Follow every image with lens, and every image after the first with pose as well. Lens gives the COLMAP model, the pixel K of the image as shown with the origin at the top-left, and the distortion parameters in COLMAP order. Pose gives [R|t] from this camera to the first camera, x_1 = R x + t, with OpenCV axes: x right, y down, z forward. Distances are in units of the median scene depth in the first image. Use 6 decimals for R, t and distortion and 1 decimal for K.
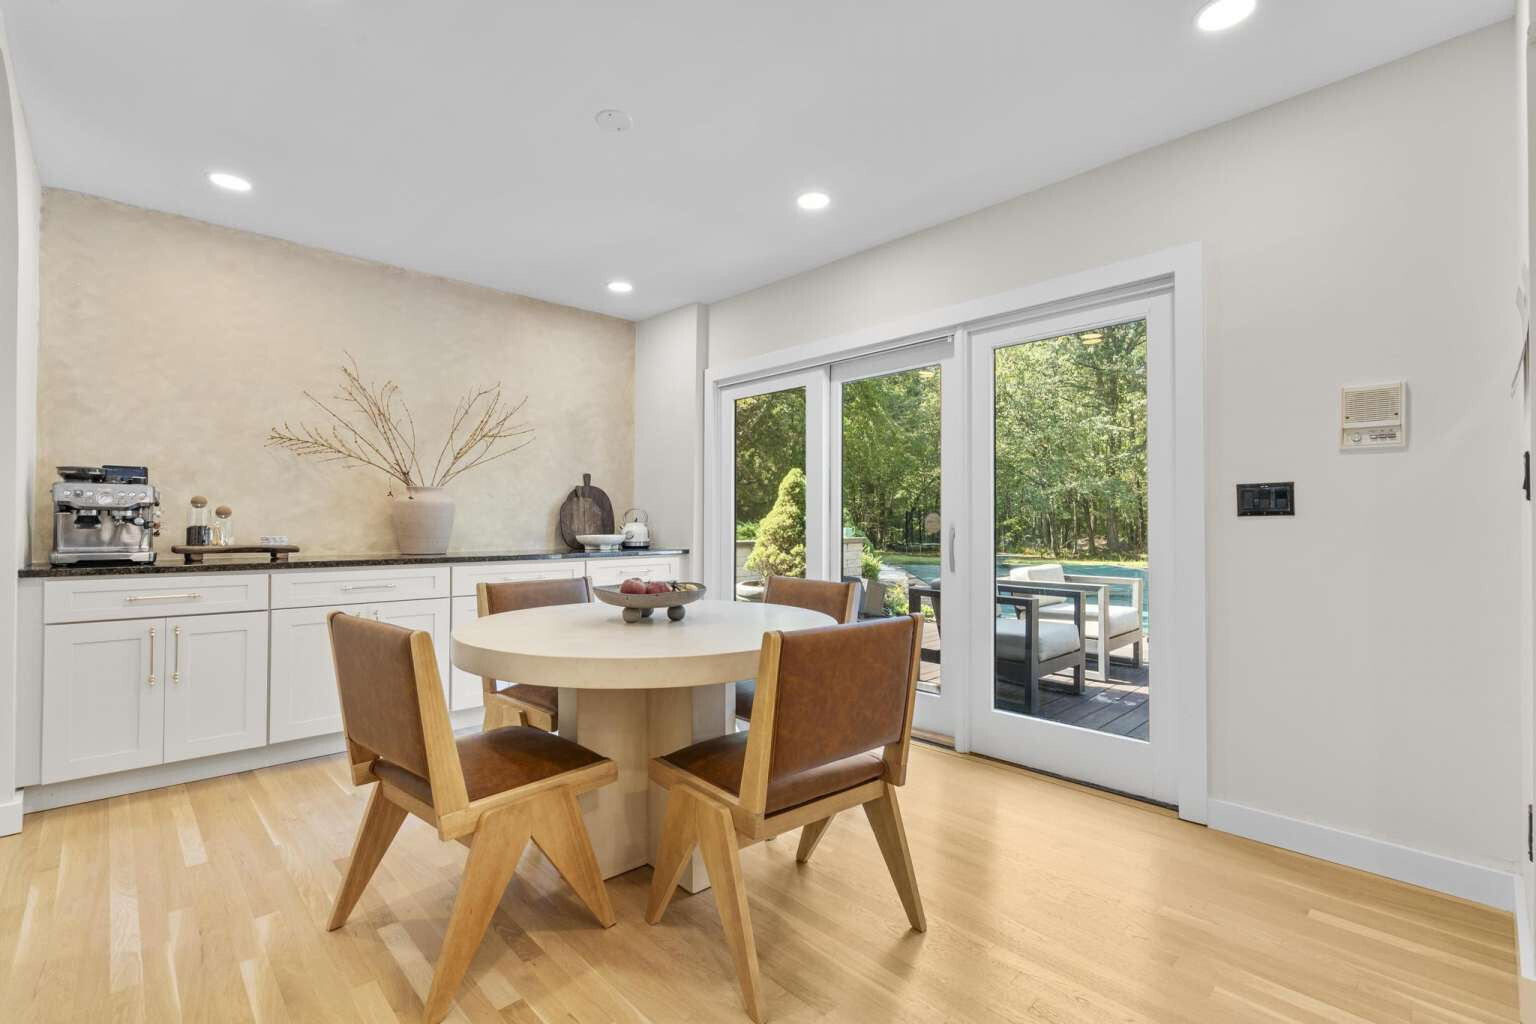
lens RADIAL K [[688.1, 0, 759.6], [0, 688.1, 518.6], [0, 0, 1]] dist [-0.003376, 0.000992]
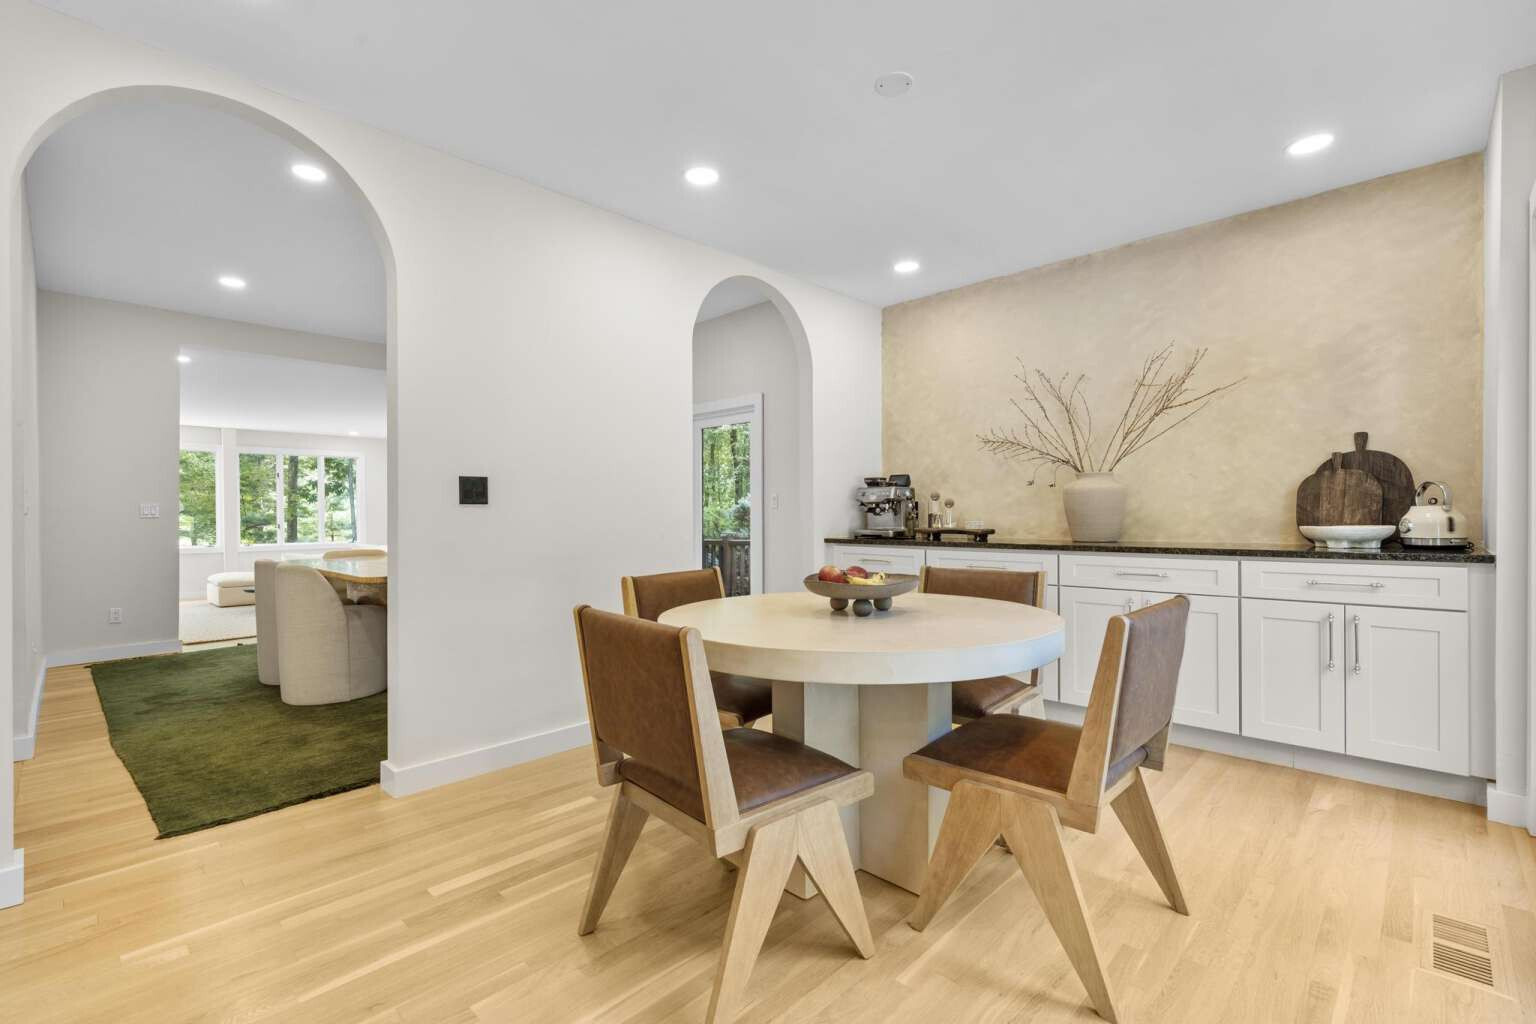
lens RADIAL K [[688.1, 0, 754.9], [0, 688.1, 514.8], [0, 0, 1]] dist [-0.003376, 0.000992]
pose [[0.029585, -0.000921, -0.999562, 0.412807], [0.013921, 0.999903, -0.000509, 0.006262], [0.999465, -0.013900, 0.029595, 0.430134]]
